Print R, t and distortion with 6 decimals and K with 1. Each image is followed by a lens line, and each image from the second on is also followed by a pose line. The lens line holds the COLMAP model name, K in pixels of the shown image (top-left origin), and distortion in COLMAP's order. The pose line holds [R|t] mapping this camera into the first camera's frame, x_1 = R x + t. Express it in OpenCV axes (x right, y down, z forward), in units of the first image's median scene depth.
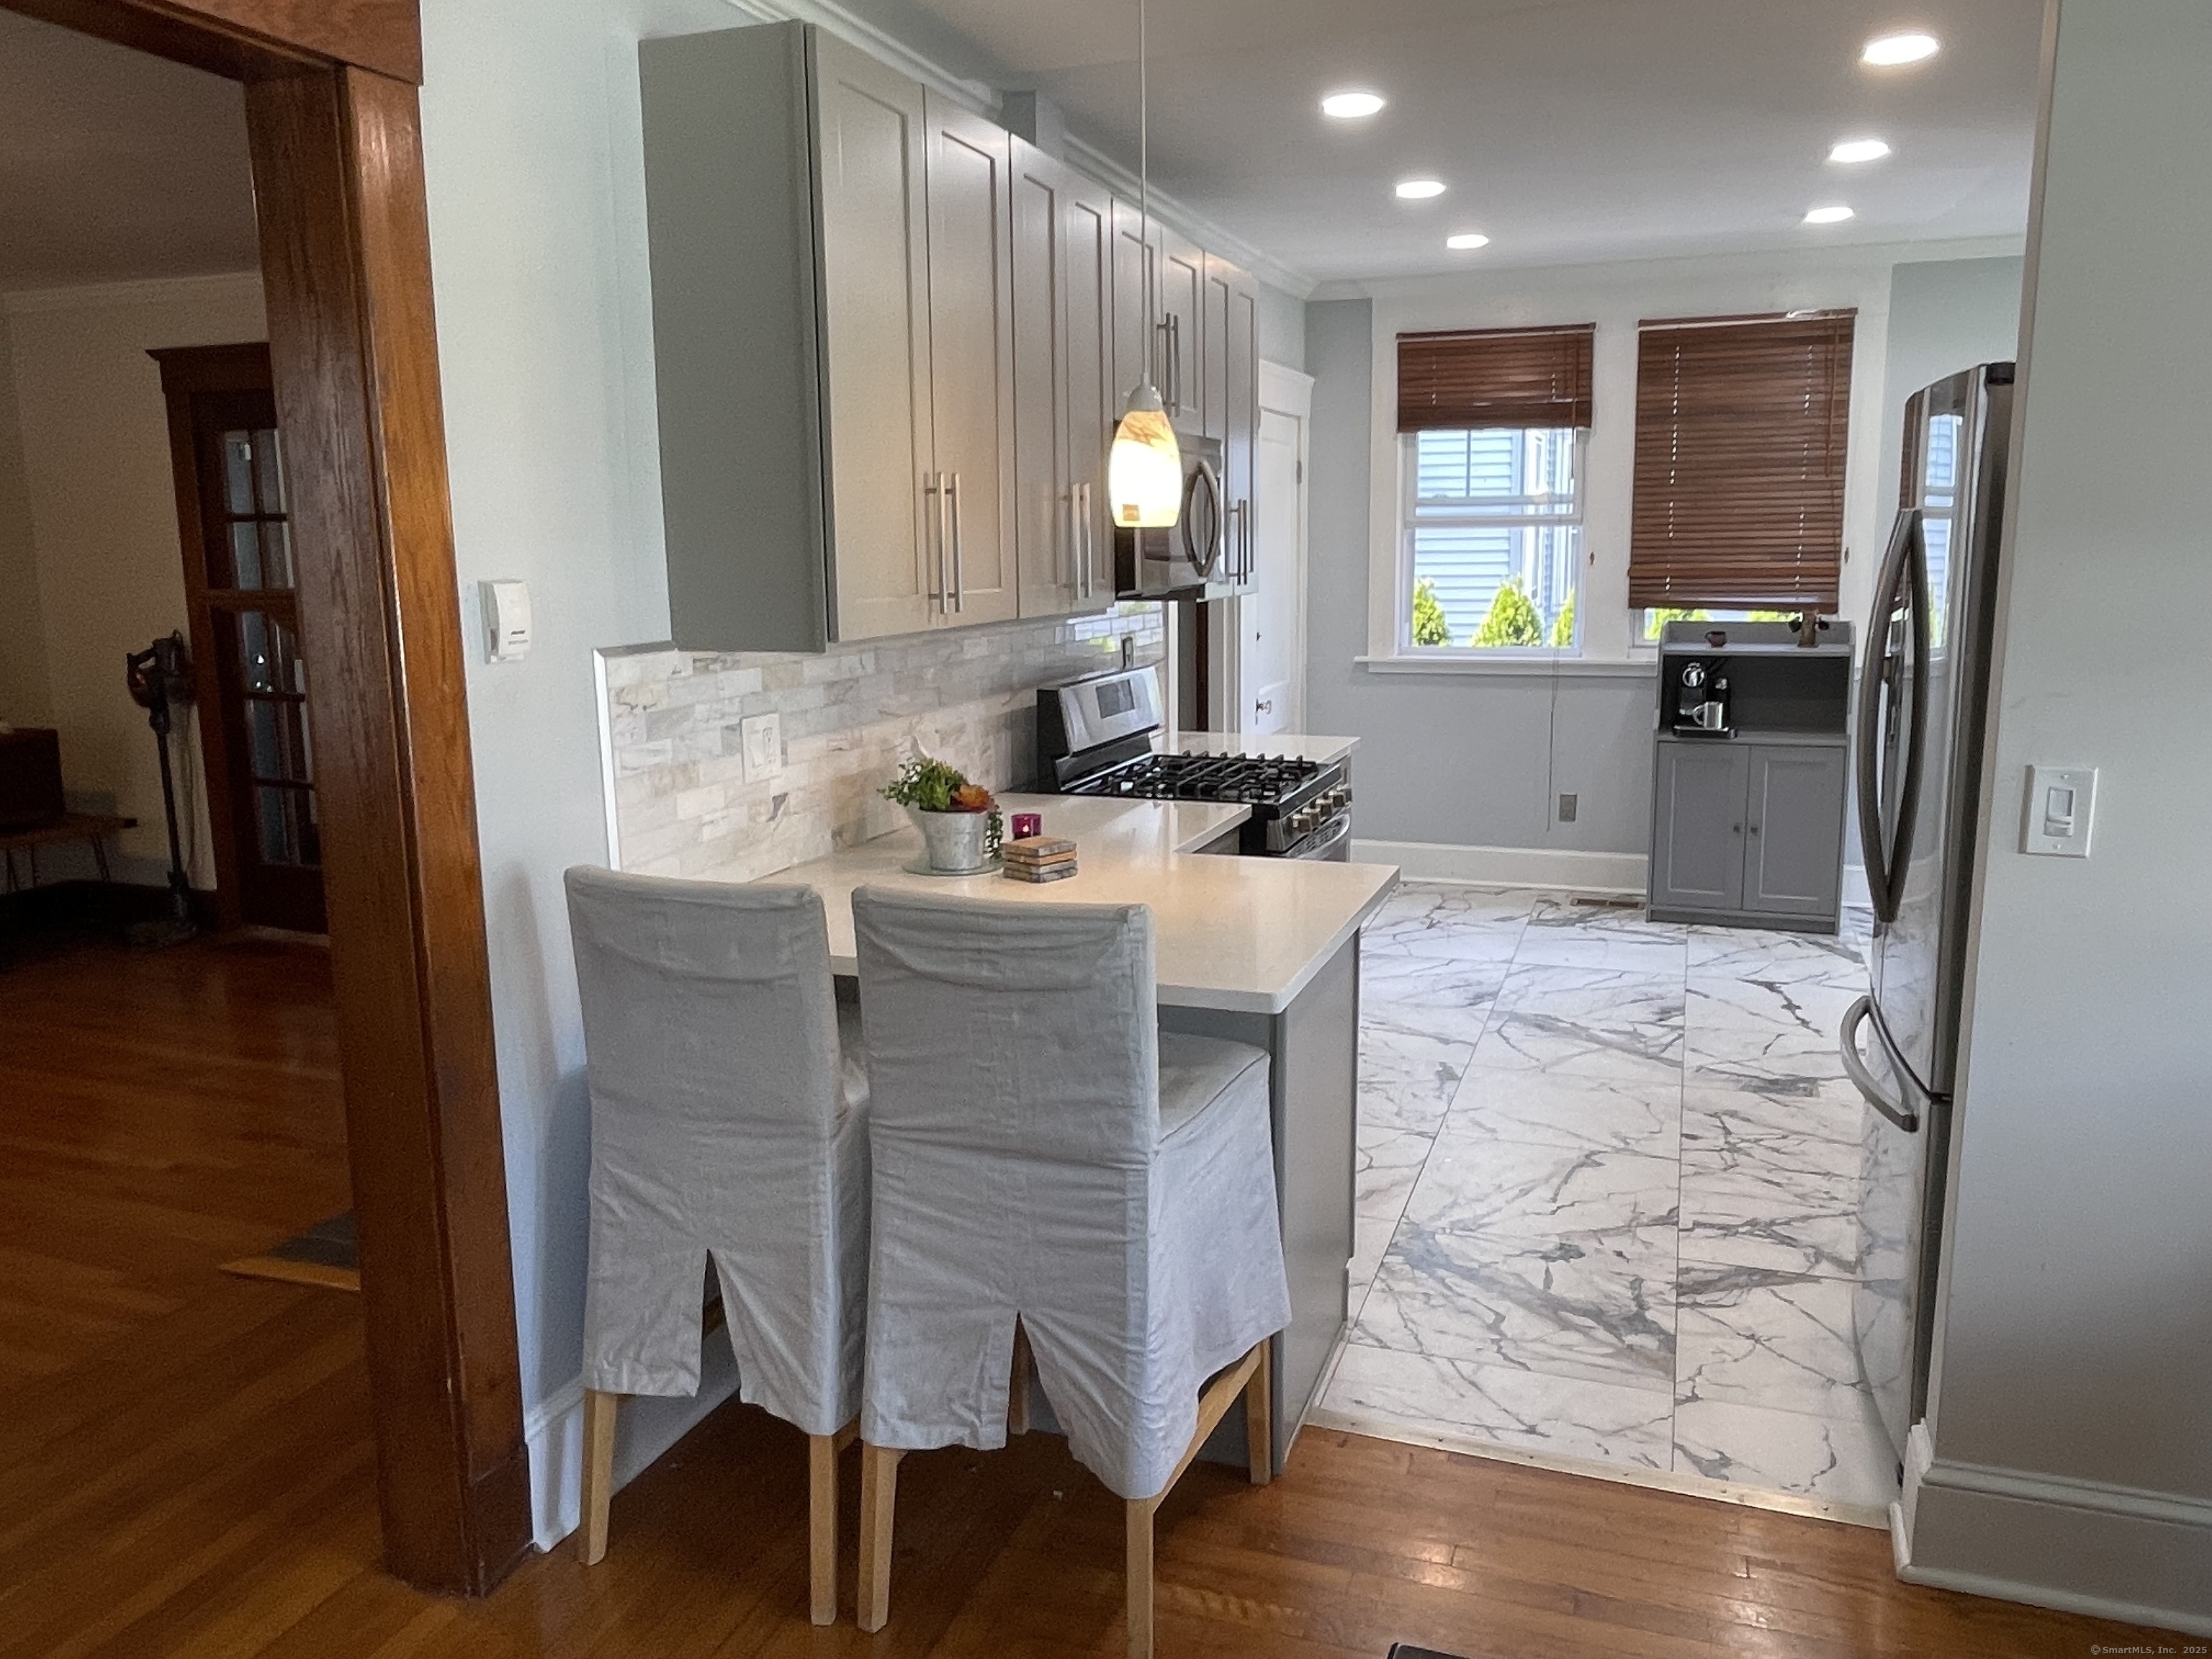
lens RADIAL K [[1638.2, 0, 1111.2], [0, 1638.2, 808.4], [0, 0, 1]] dist [-0.007472, -0.003092]
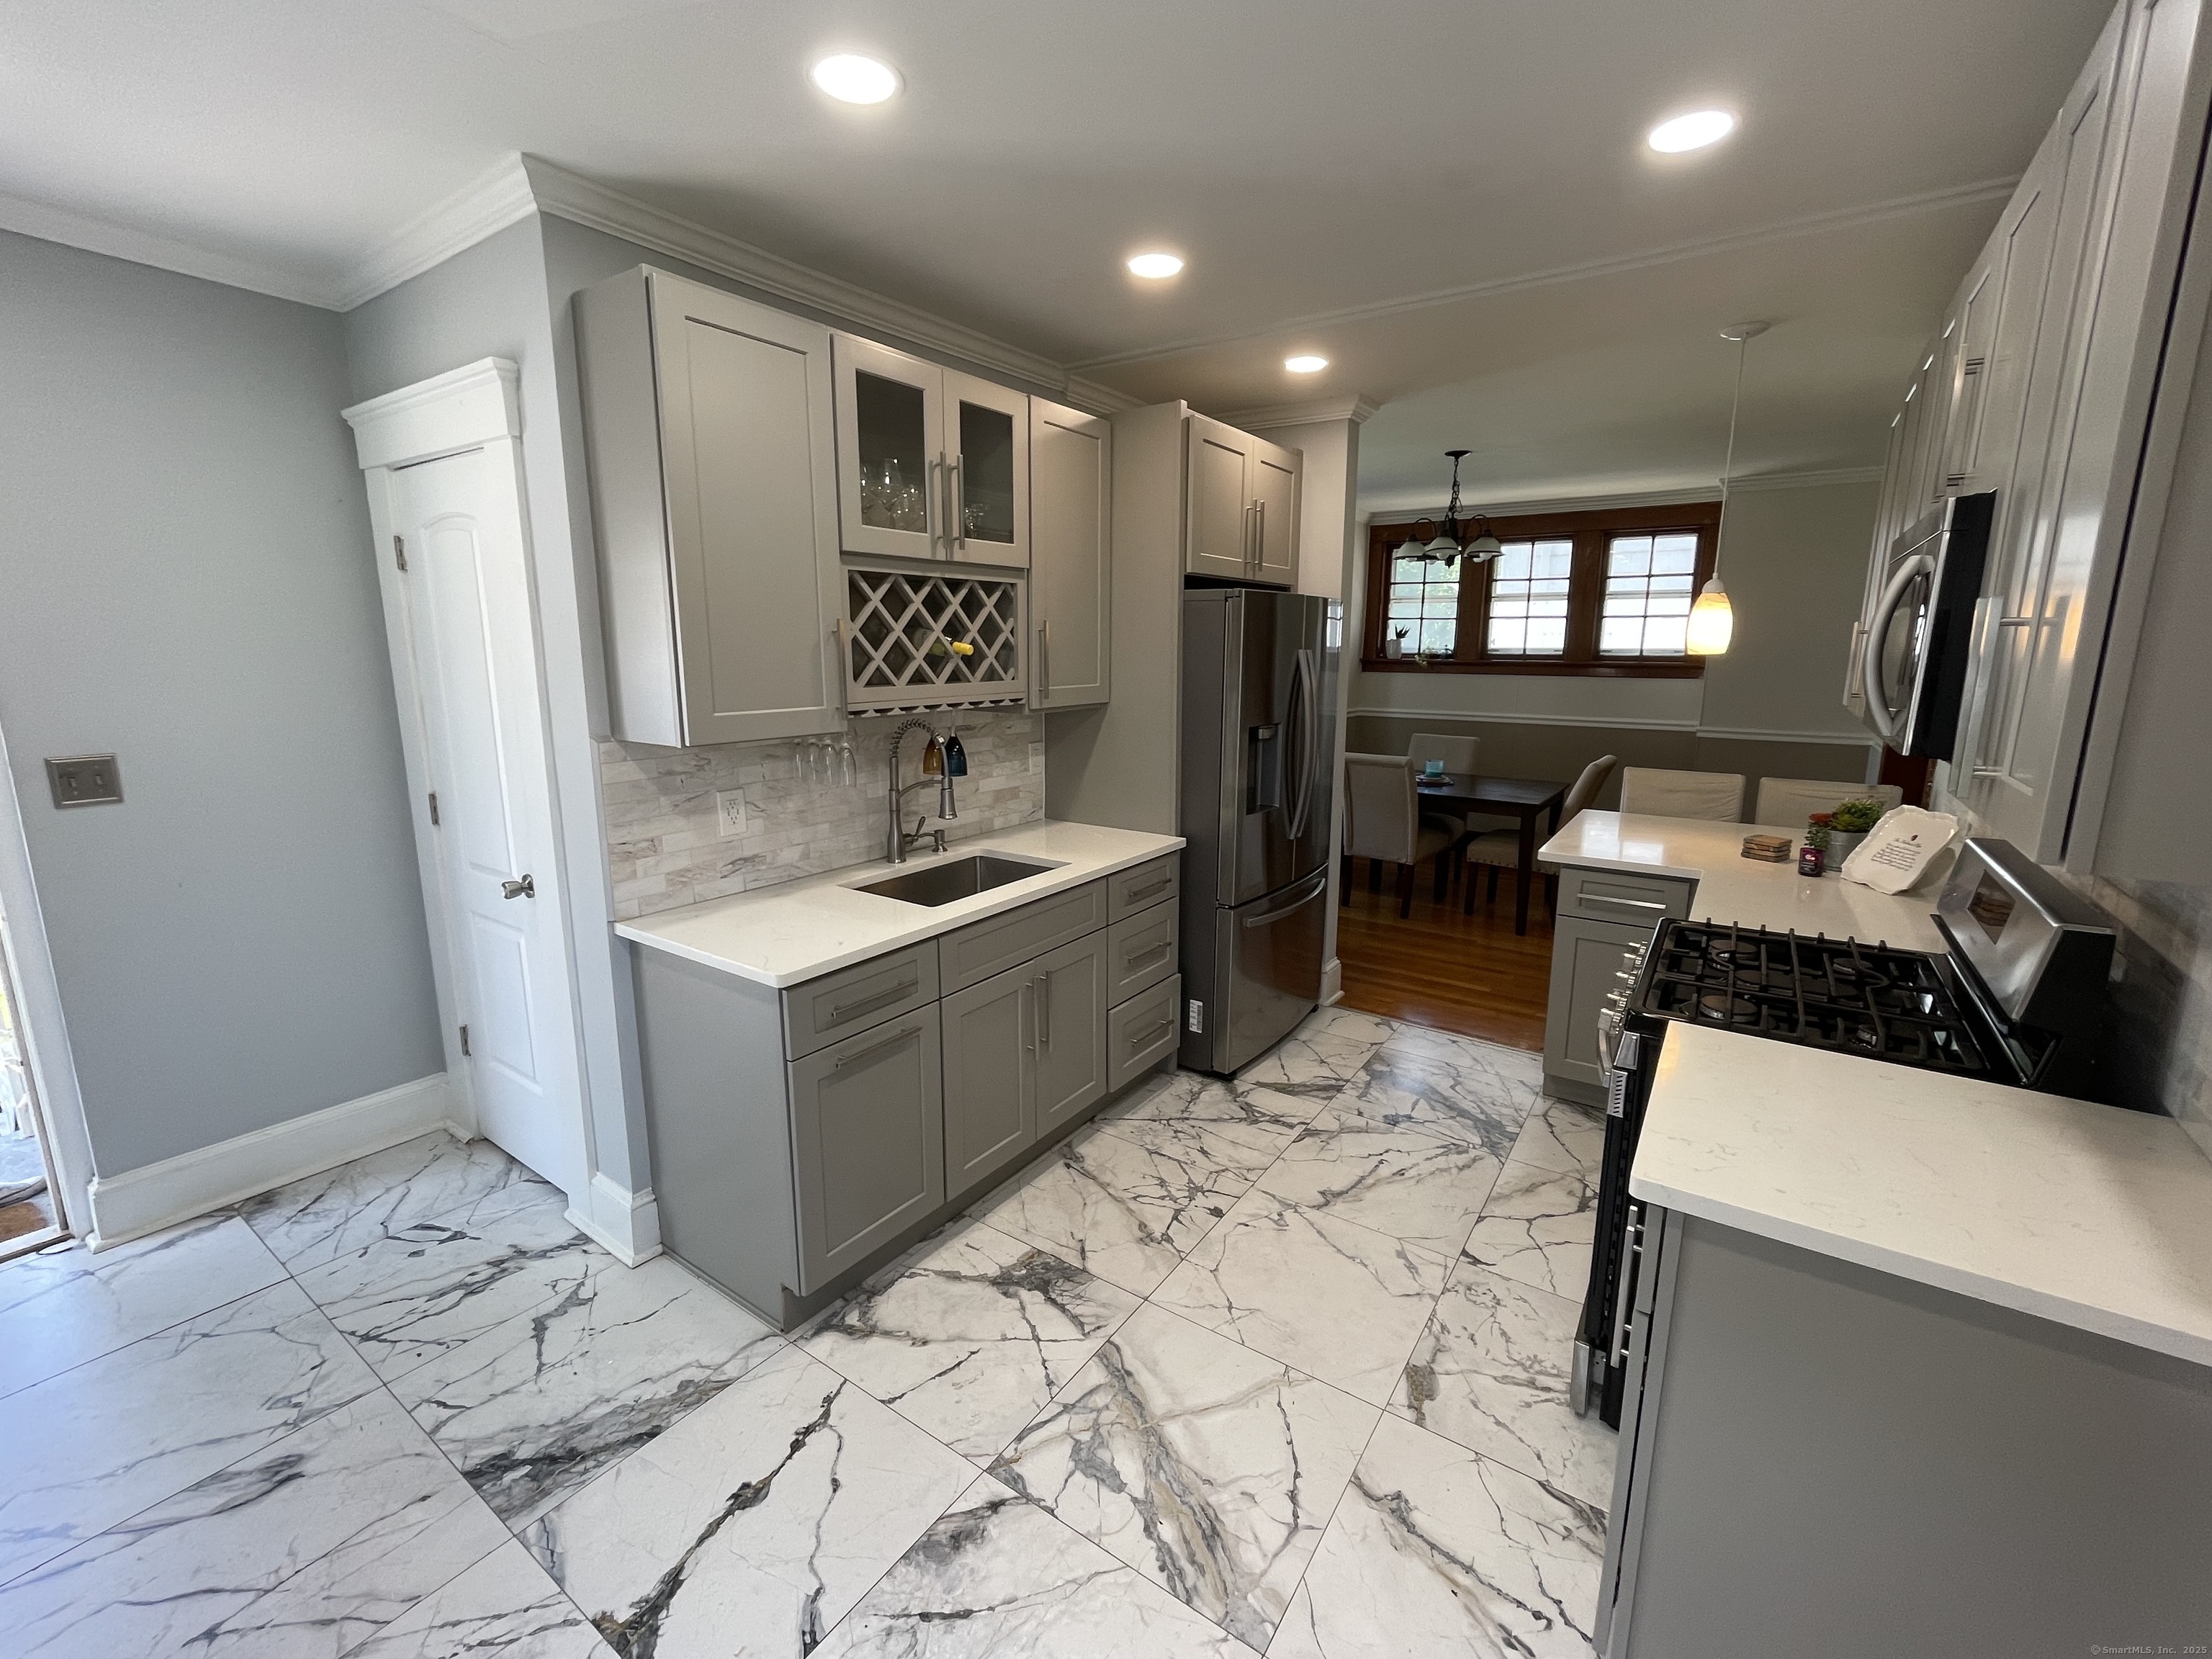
lens RADIAL K [[908.0, 0, 1100.5], [0, 908.0, 821.5], [0, 0, 1]] dist [-0.005693, 0.000554]
pose [[-0.962053, -0.037291, 0.270301, 0.327029], [0.058280, 0.939674, 0.337069, -0.313060], [-0.266565, 0.340032, -0.901843, 1.778953]]
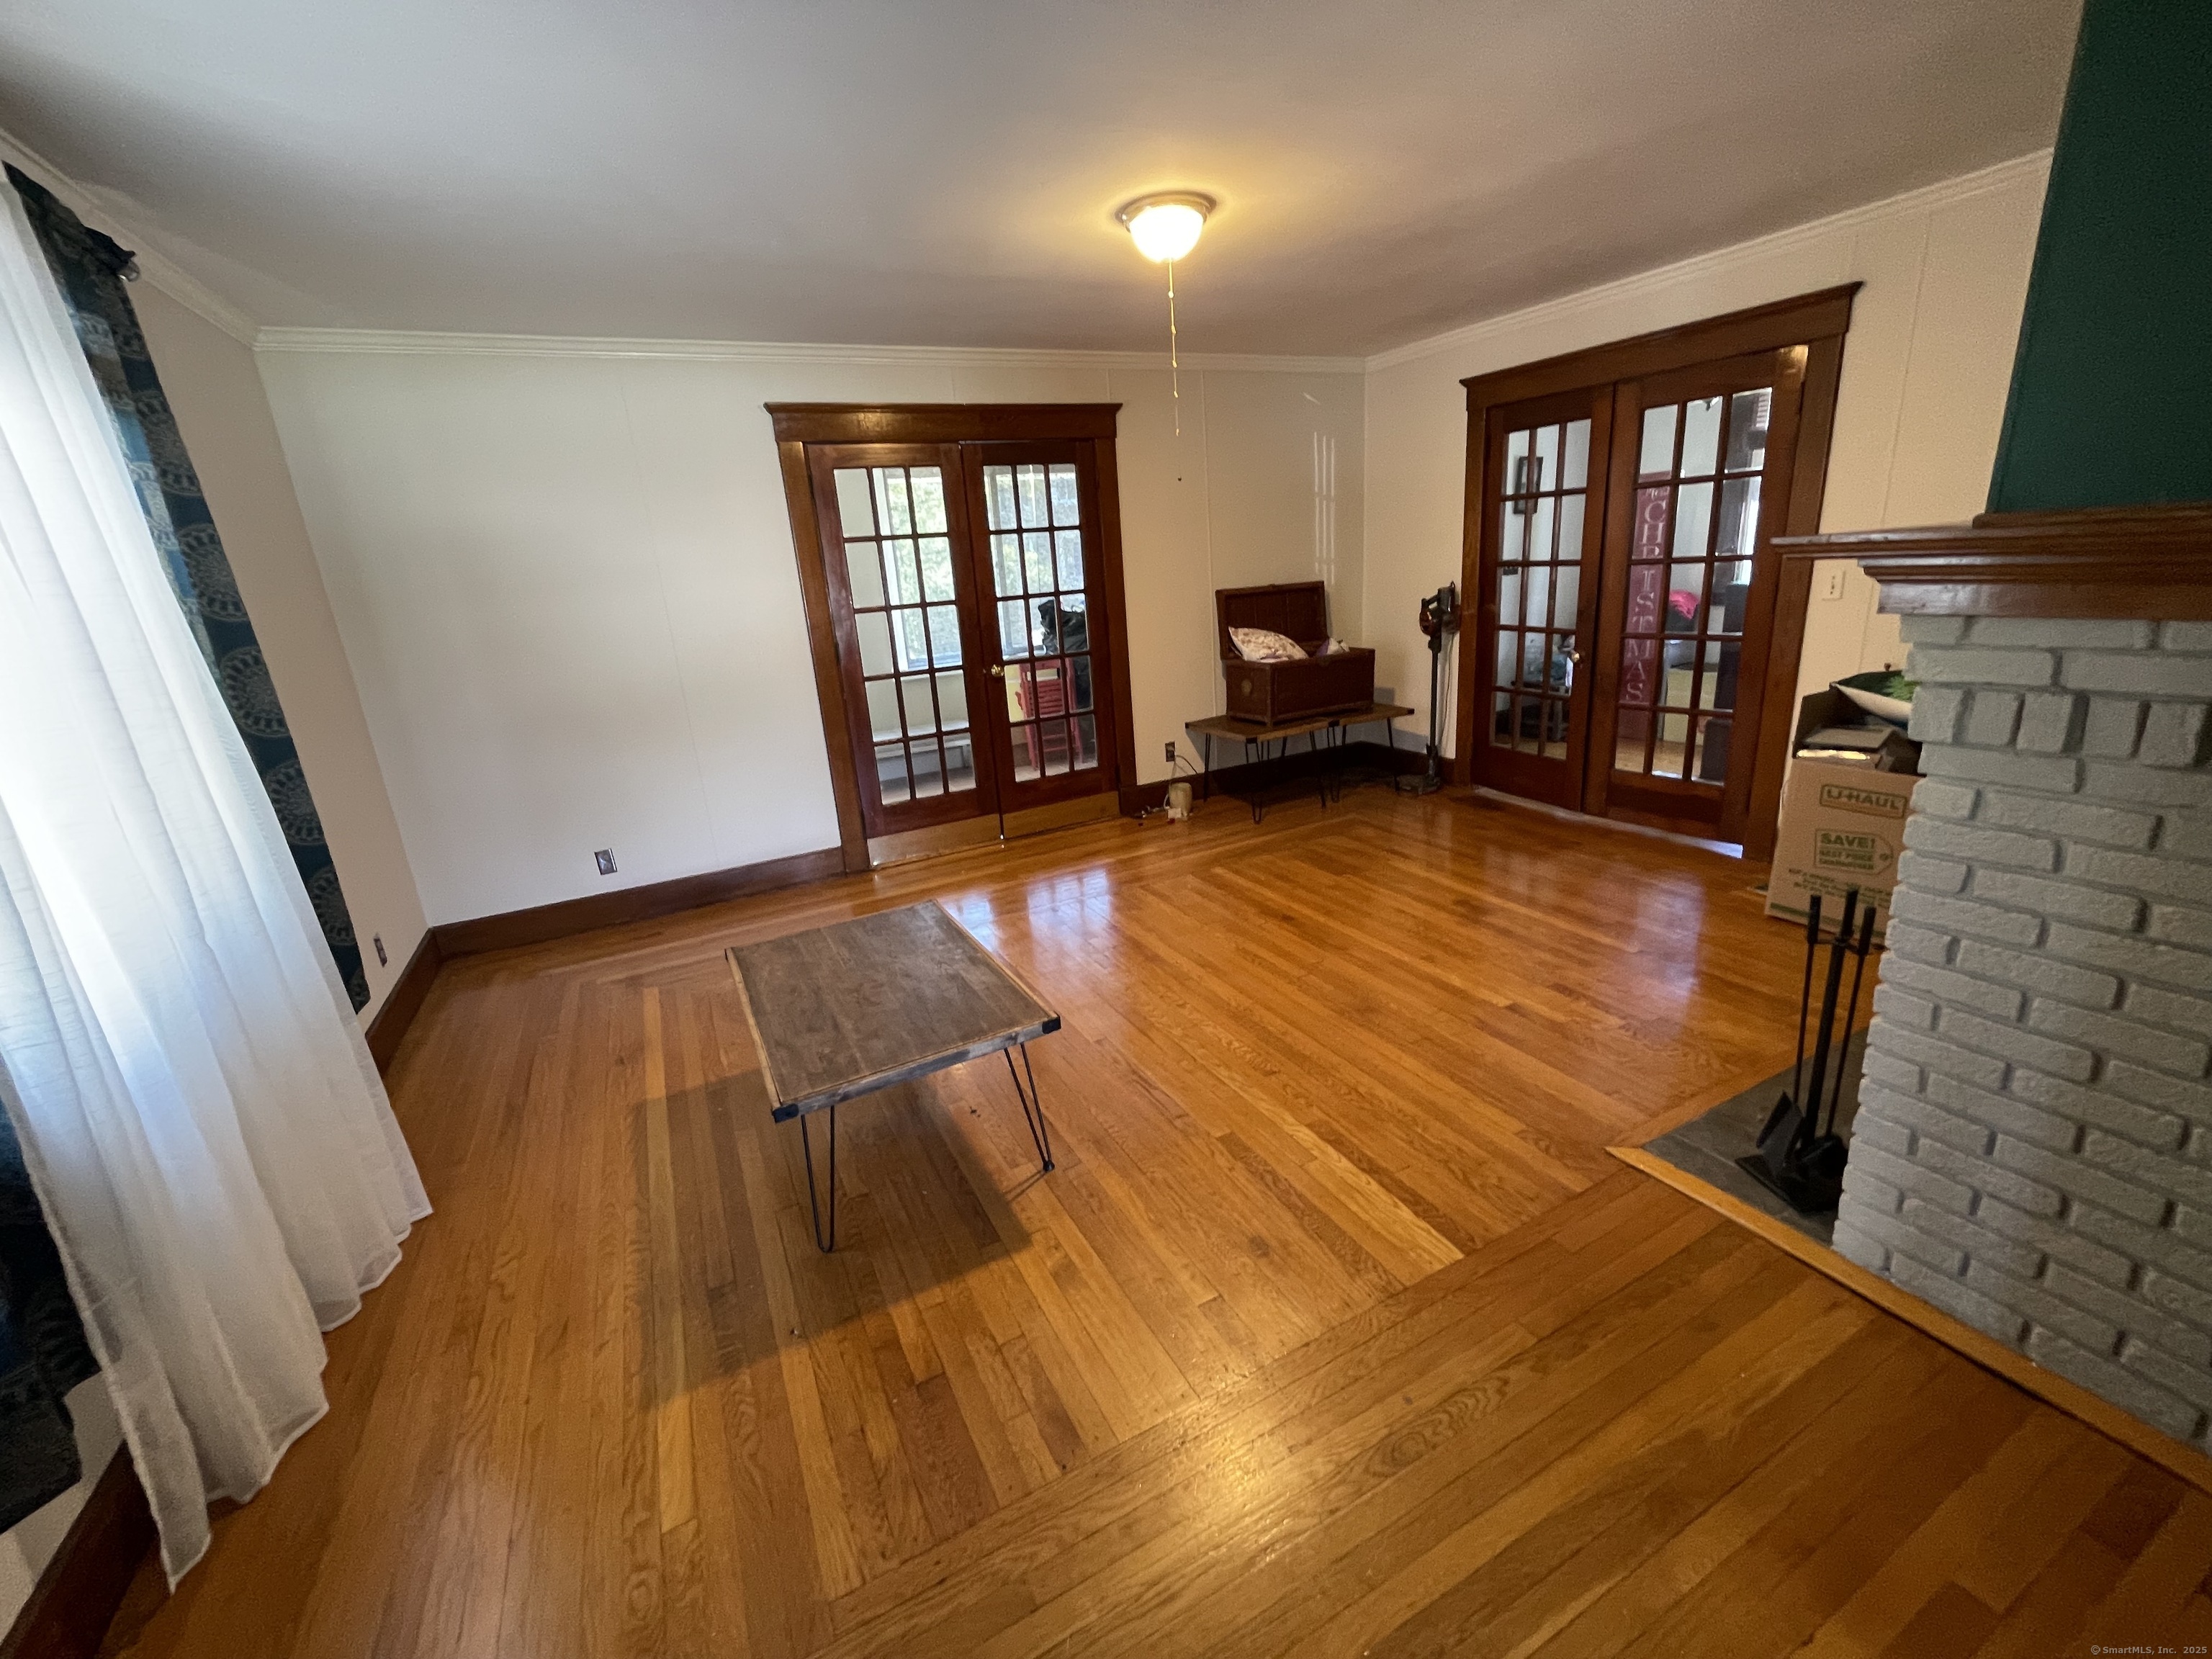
lens RADIAL K [[908.0, 0, 1093.9], [0, 908.0, 828.1], [0, 0, 1]] dist [-0.005693, 0.000554]
pose [[0.725101, 0.159278, -0.669970, -0.415881], [-0.049763, 0.982460, 0.179711, -0.040541], [0.686843, -0.096969, 0.720308, 0.308509]]
